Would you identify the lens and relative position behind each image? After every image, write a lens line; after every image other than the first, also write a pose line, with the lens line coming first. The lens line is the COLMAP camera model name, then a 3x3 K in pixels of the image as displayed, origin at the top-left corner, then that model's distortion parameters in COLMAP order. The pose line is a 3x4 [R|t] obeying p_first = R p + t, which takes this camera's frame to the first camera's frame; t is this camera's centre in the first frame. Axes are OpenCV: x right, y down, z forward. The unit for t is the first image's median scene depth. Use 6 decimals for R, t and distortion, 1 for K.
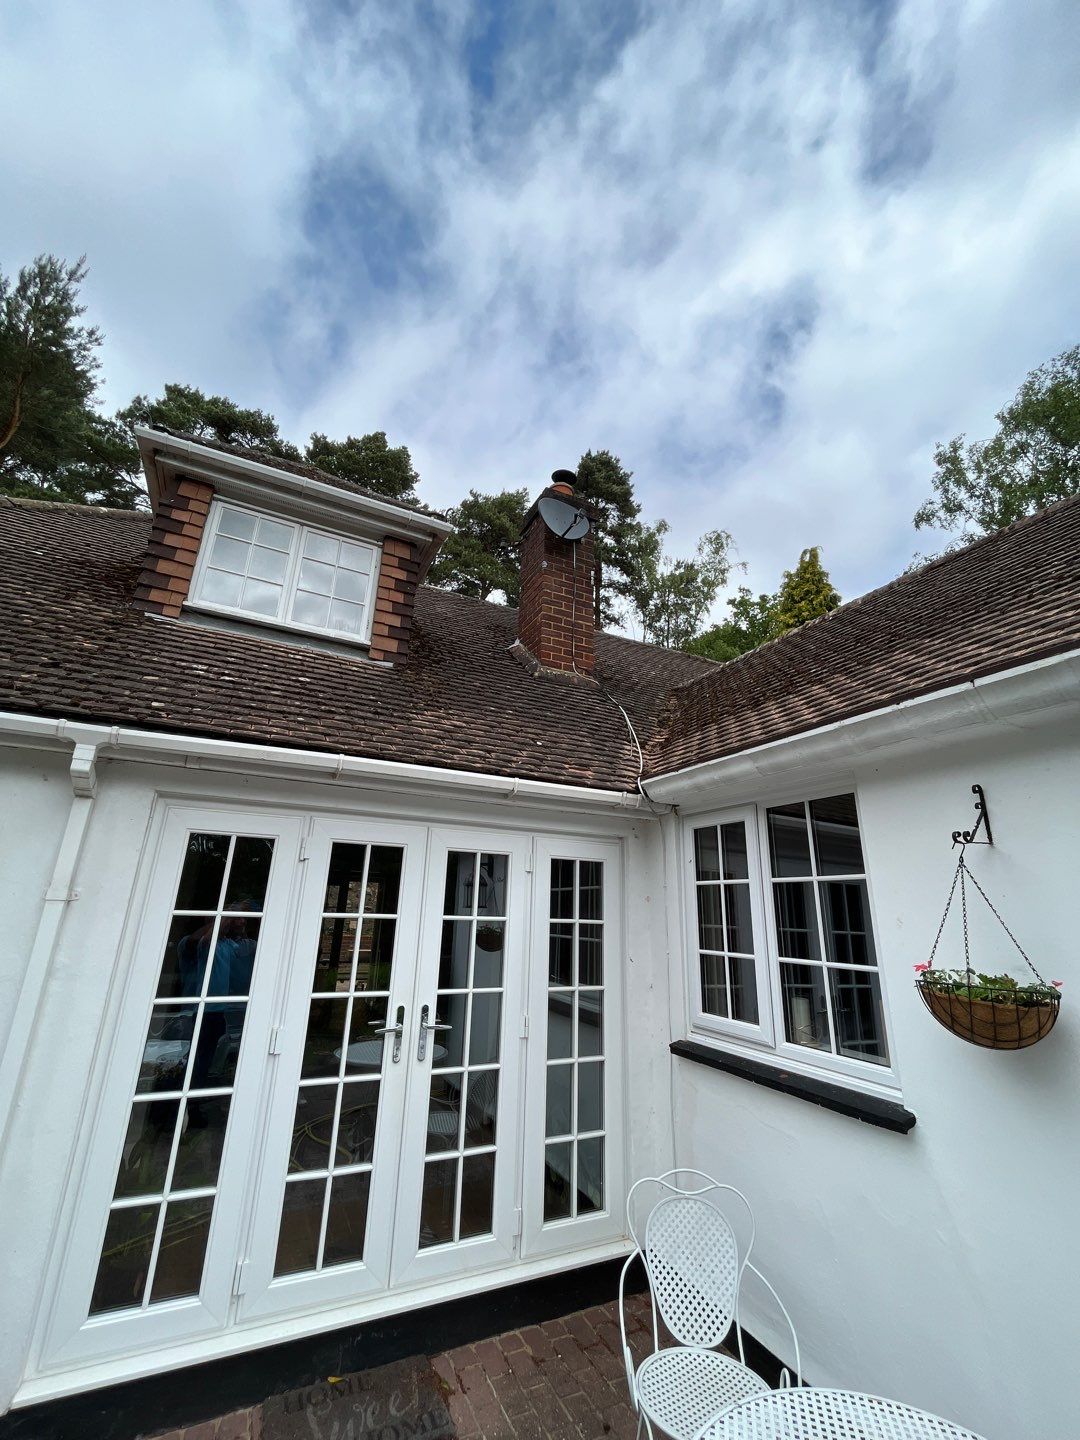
lens RADIAL K [[579.7, 0, 541.9], [0, 579.7, 715.4], [0, 0, 1]] dist [-0.002632, -0.000170]
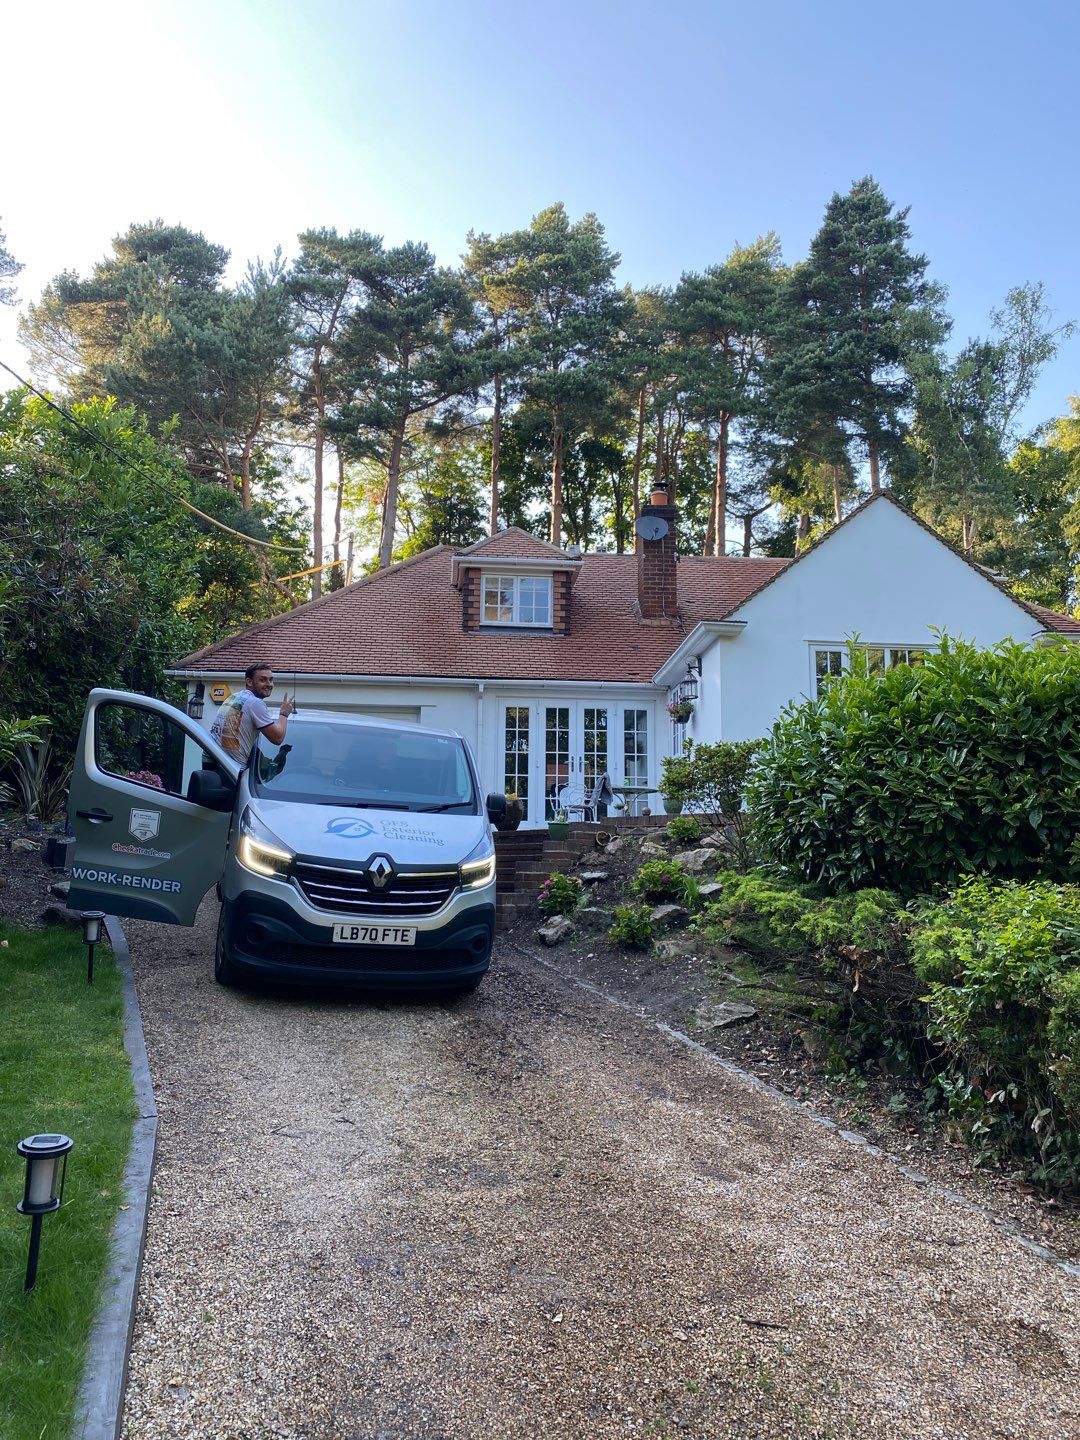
lens RADIAL K [[1142.2, 0, 545.2], [0, 1142.2, 689.3], [0, 0, 1]] dist [-0.001246, -0.000661]
pose [[0.930661, -0.093344, -0.353775, 0.493967], [0.132671, 0.987197, 0.088540, -0.114388], [0.340981, -0.129337, 0.931131, -1.280117]]
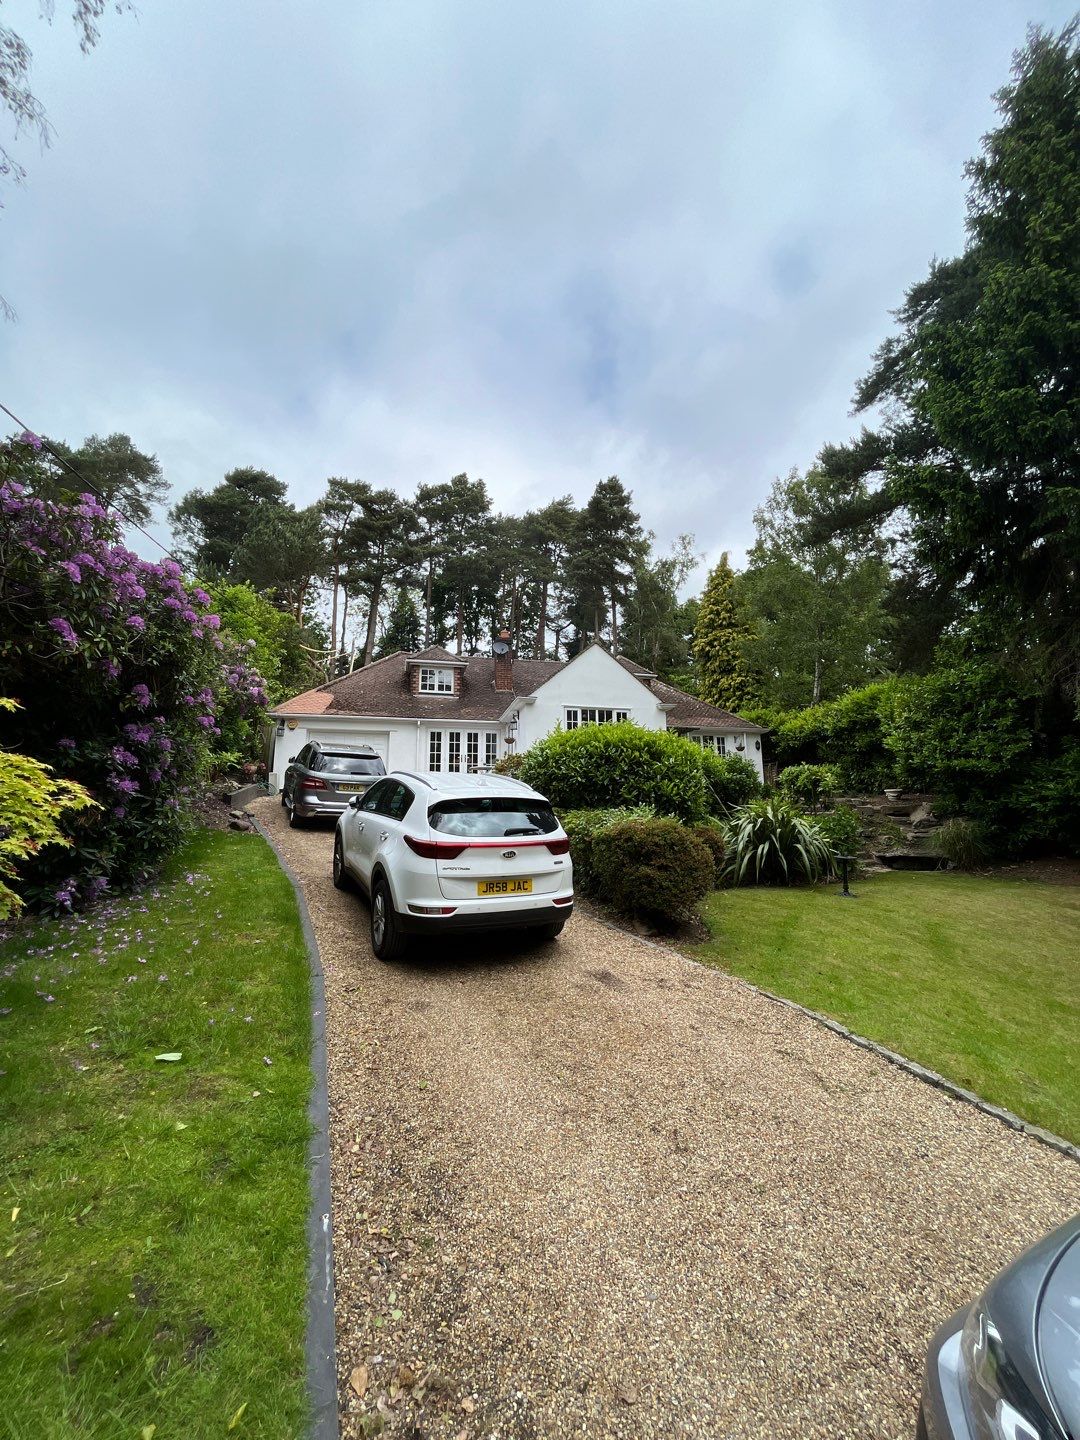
lens RADIAL K [[598.1, 0, 531.2], [0, 598.1, 720.5], [0, 0, 1]] dist [0.036399, -0.014968]
pose [[0.970196, -0.069554, -0.232125, 0.592657], [0.098132, 0.988631, 0.113922, -0.166064], [0.221563, -0.133306, 0.965991, -1.490749]]
